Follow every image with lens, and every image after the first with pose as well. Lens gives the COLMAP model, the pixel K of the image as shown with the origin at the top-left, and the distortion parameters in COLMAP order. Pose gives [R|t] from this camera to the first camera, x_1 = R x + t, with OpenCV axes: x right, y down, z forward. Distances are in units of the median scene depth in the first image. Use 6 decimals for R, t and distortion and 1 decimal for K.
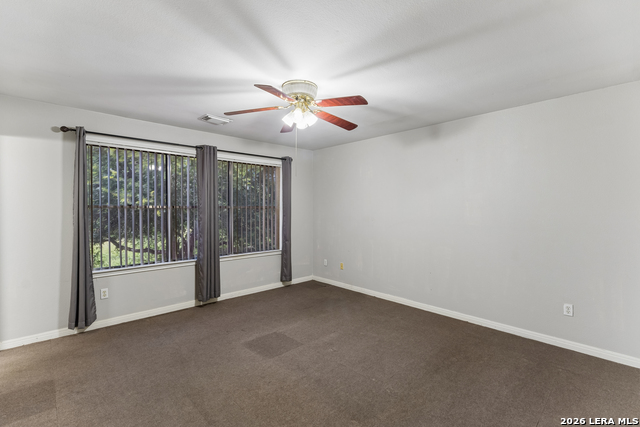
lens RADIAL K [[292.1, 0, 319.5], [0, 292.1, 217.8], [0, 0, 1]] dist [0.002783, 0.000213]
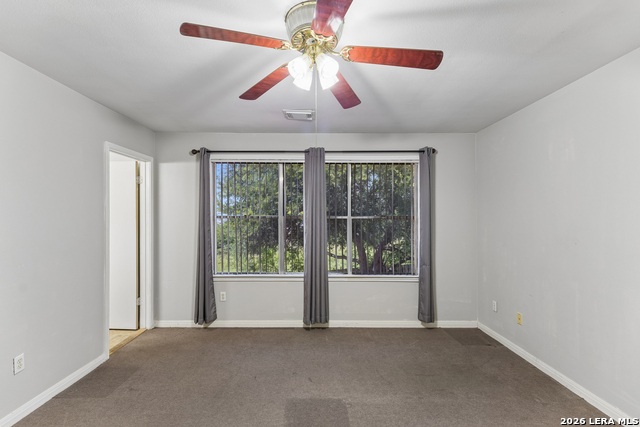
lens RADIAL K [[292.1, 0, 319.5], [0, 292.1, 217.8], [0, 0, 1]] dist [0.002783, 0.000213]
pose [[0.728917, -0.000243, -0.684602, 0.231344], [-0.024502, 0.999350, -0.026443, -0.012599], [0.684163, 0.036048, 0.728438, 0.371265]]
